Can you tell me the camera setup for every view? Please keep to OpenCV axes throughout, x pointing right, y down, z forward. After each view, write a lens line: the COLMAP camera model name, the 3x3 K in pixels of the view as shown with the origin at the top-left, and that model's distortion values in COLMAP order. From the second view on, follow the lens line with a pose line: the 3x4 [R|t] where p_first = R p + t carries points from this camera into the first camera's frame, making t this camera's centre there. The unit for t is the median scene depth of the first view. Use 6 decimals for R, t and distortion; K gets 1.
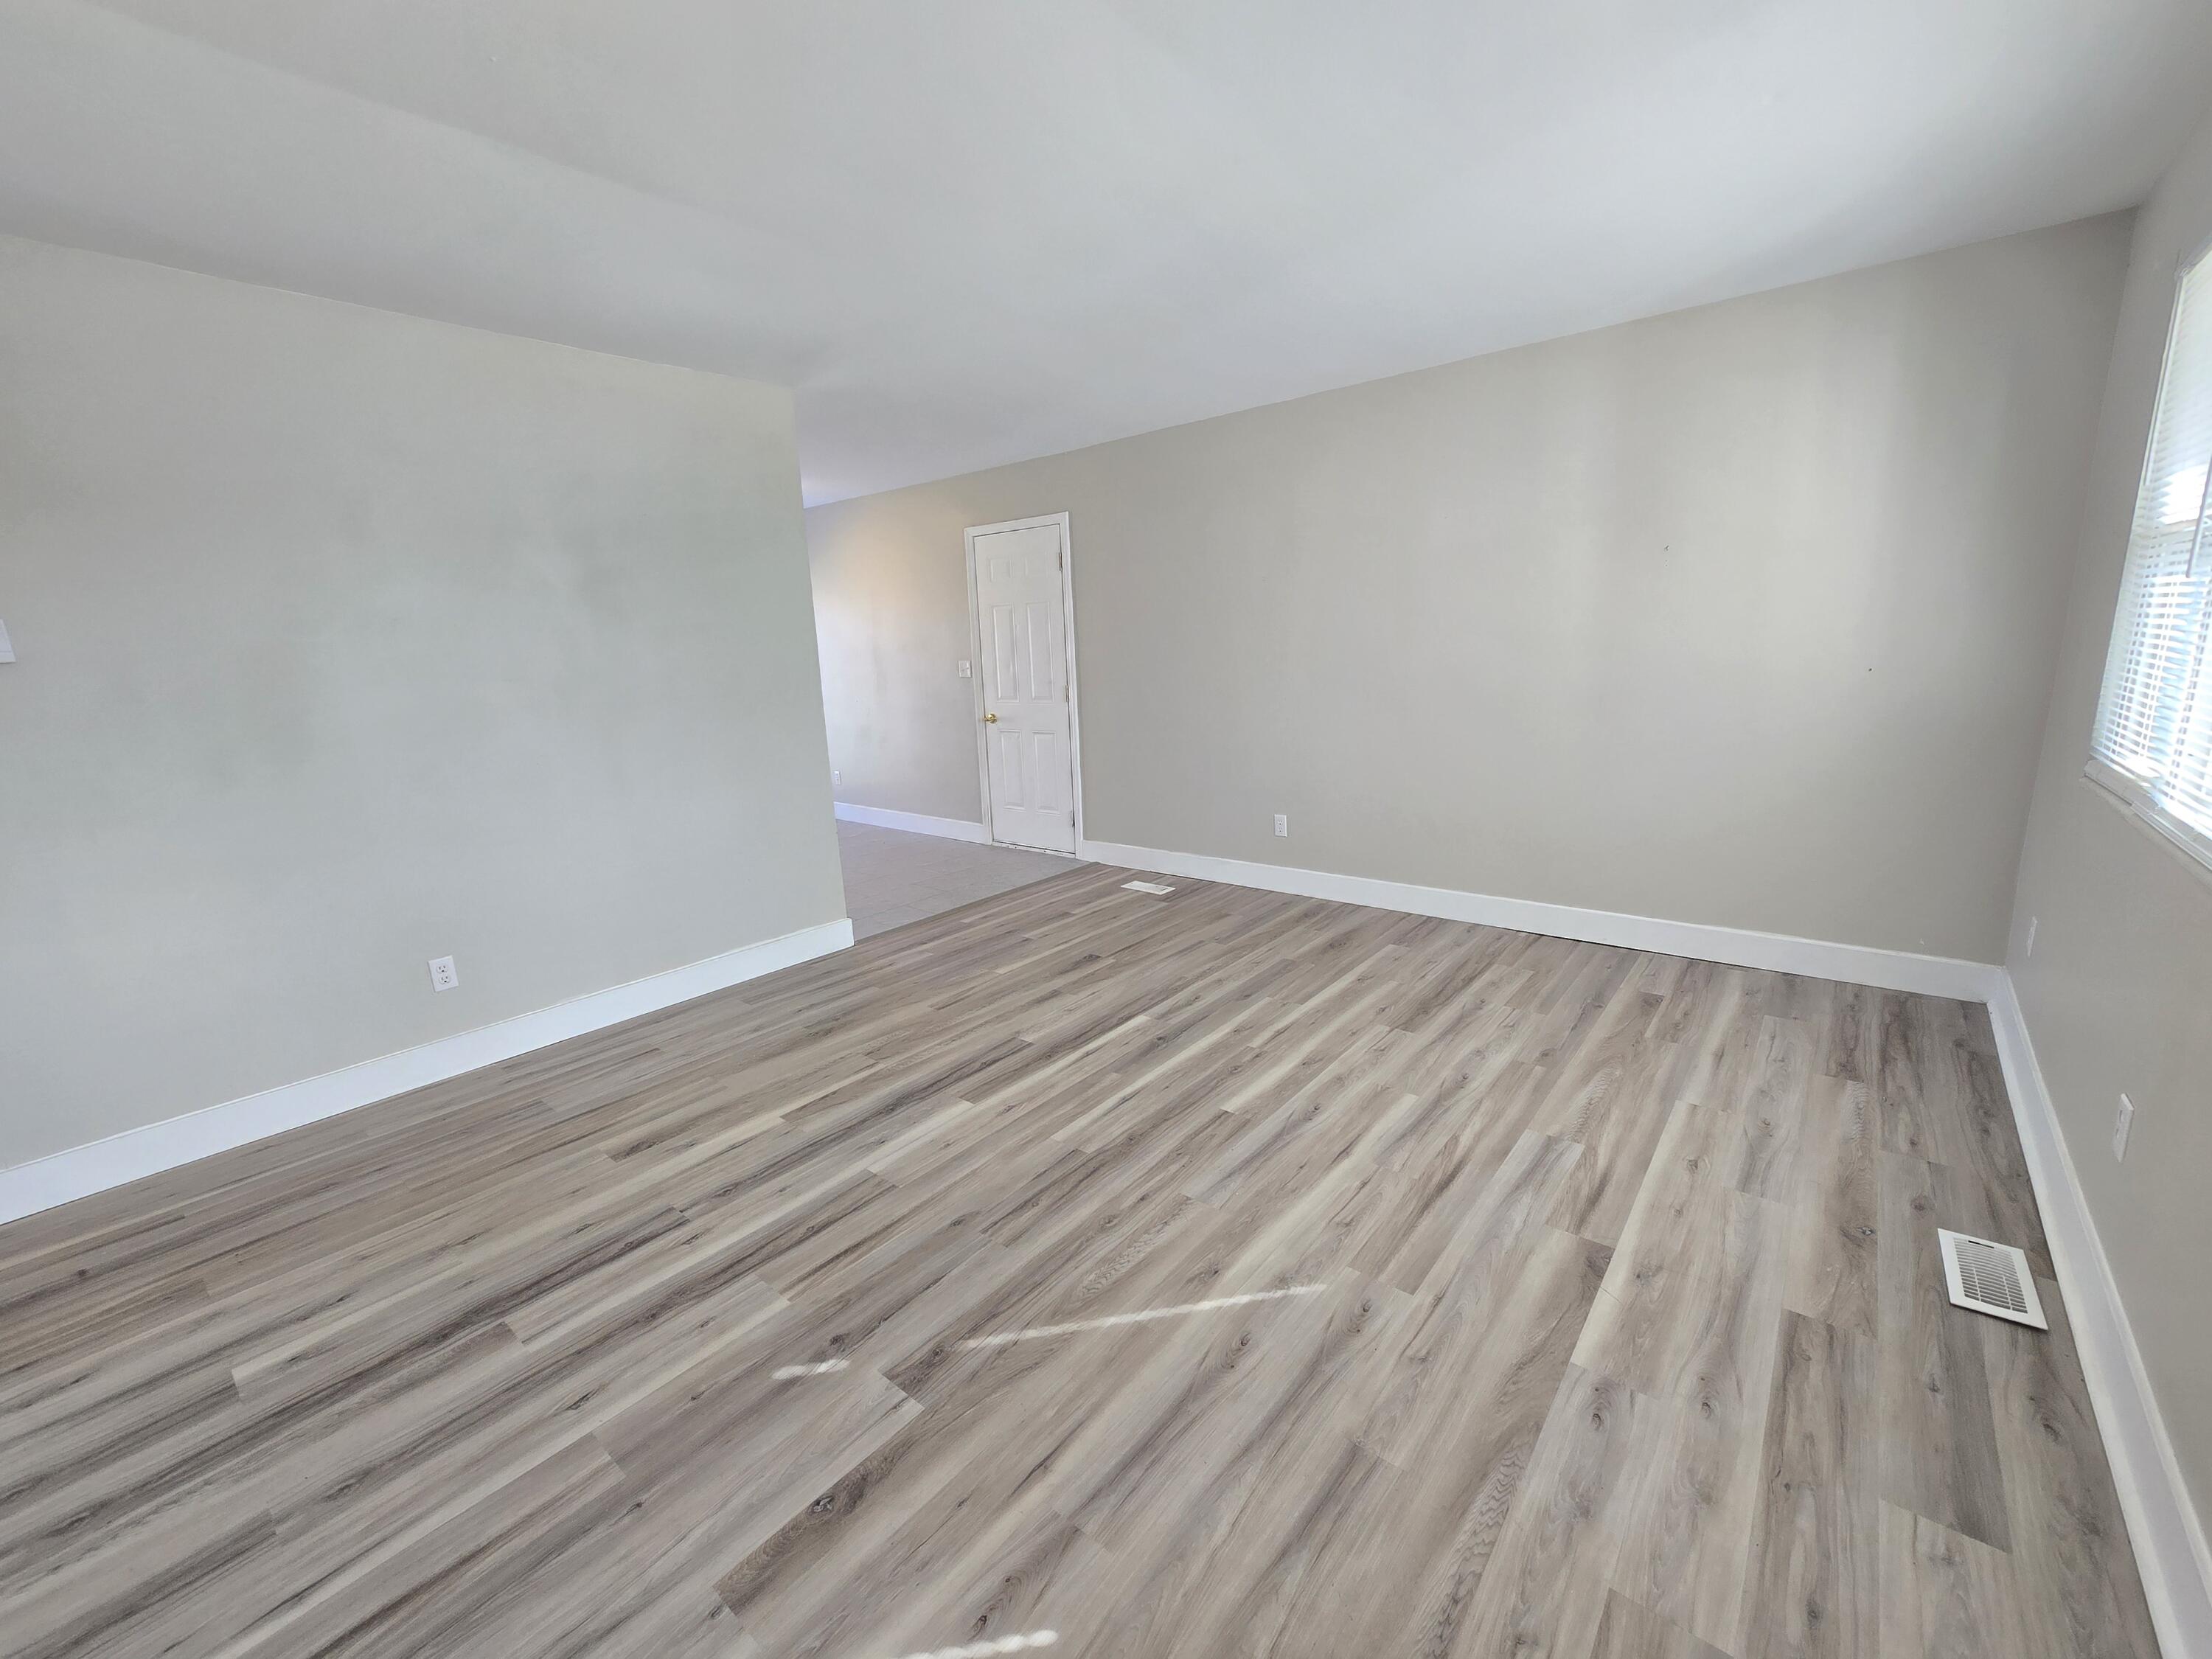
lens RADIAL K [[900.6, 0, 1110.5], [0, 900.6, 831.7], [0, 0, 1]] dist [0.000786, 0.001036]
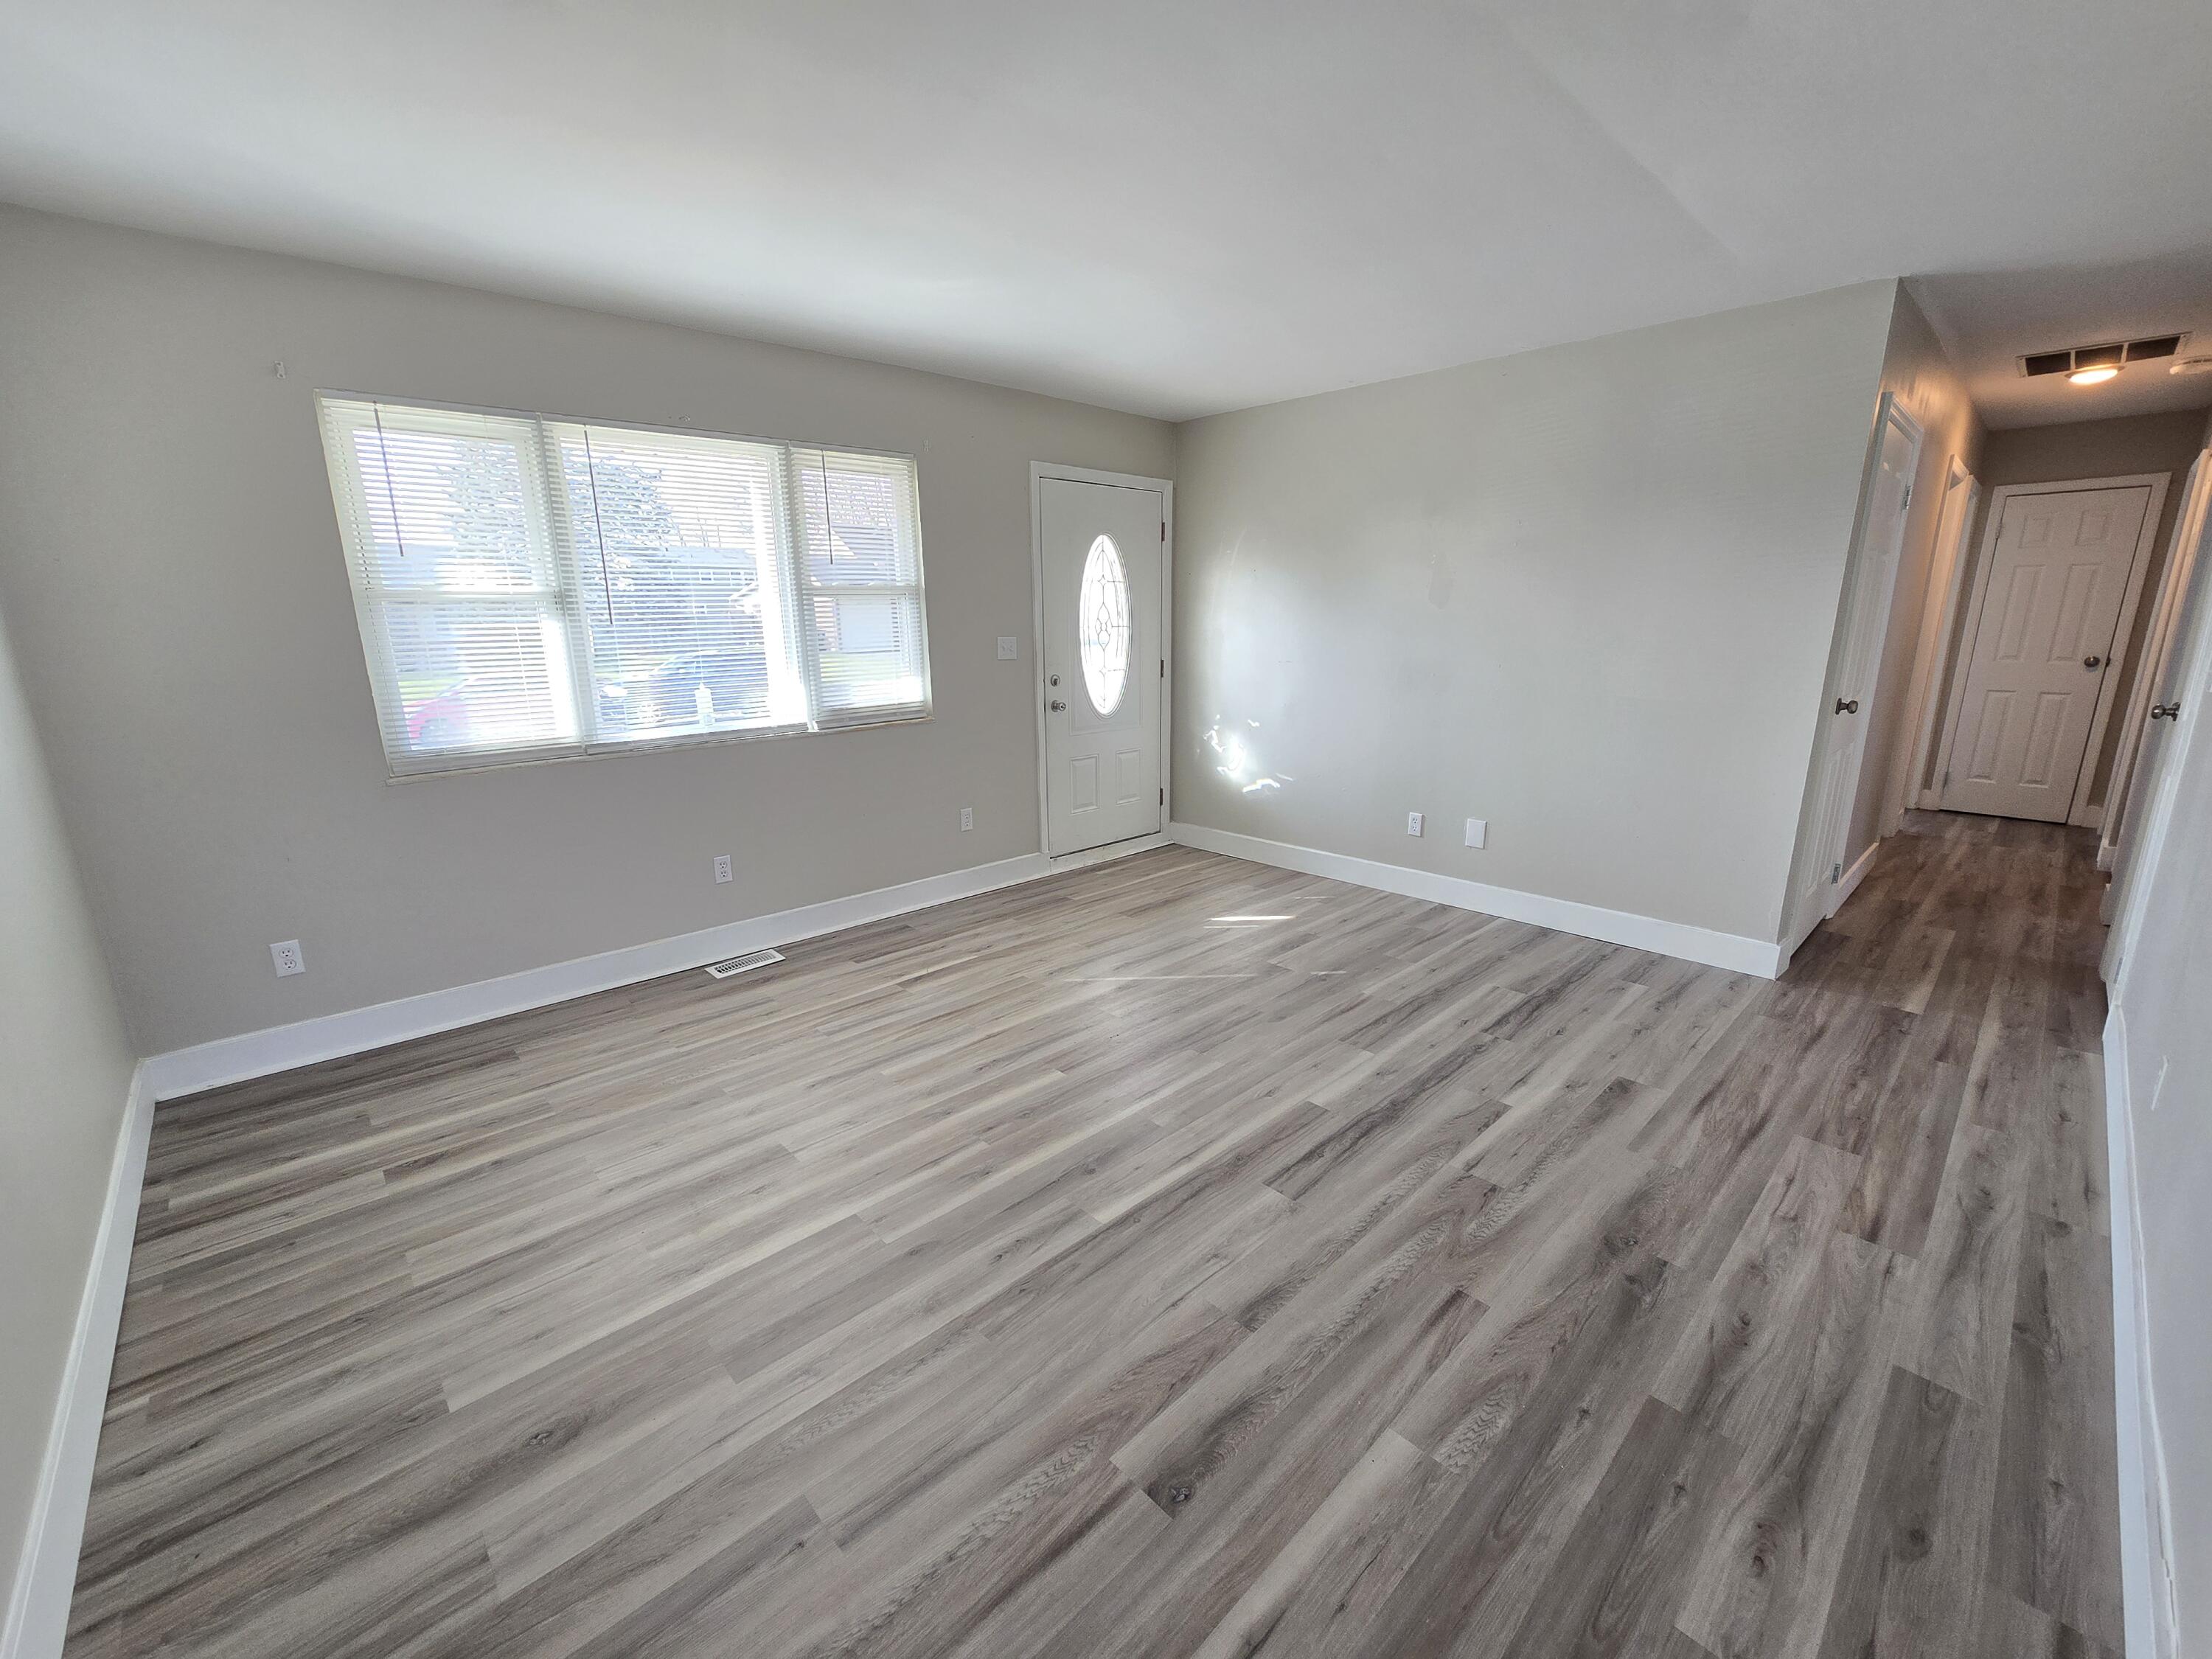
lens RADIAL K [[900.6, 0, 1110.5], [0, 900.6, 831.7], [0, 0, 1]] dist [0.000786, 0.001036]
pose [[-0.990958, 0.024245, 0.131967, -0.075232], [0.078844, 0.901040, 0.426509, -0.386822], [-0.108567, 0.433057, -0.894804, 1.753647]]
